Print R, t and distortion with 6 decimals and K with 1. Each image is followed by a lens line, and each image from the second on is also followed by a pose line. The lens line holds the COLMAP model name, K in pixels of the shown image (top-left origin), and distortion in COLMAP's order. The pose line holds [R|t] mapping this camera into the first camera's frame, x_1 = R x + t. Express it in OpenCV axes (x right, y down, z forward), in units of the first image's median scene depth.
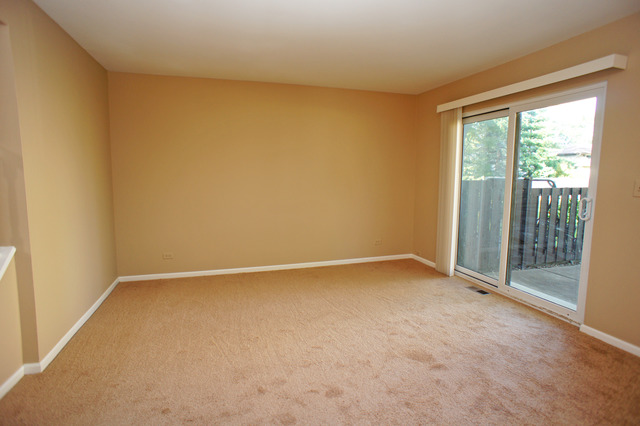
lens RADIAL K [[336.5, 0, 319.9], [0, 336.5, 209.9], [0, 0, 1]] dist [-0.072583, 0.042123]
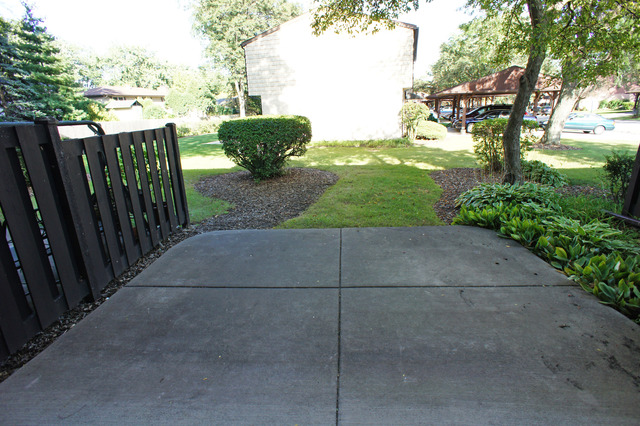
lens RADIAL K [[336.5, 0, 319.9], [0, 336.5, 209.9], [0, 0, 1]] dist [-0.072583, 0.042123]
pose [[0.342552, -0.292063, 0.892949, 0.229478], [0.143860, 0.955550, 0.257351, -0.027543], [-0.928419, 0.040303, 0.369342, 0.343705]]
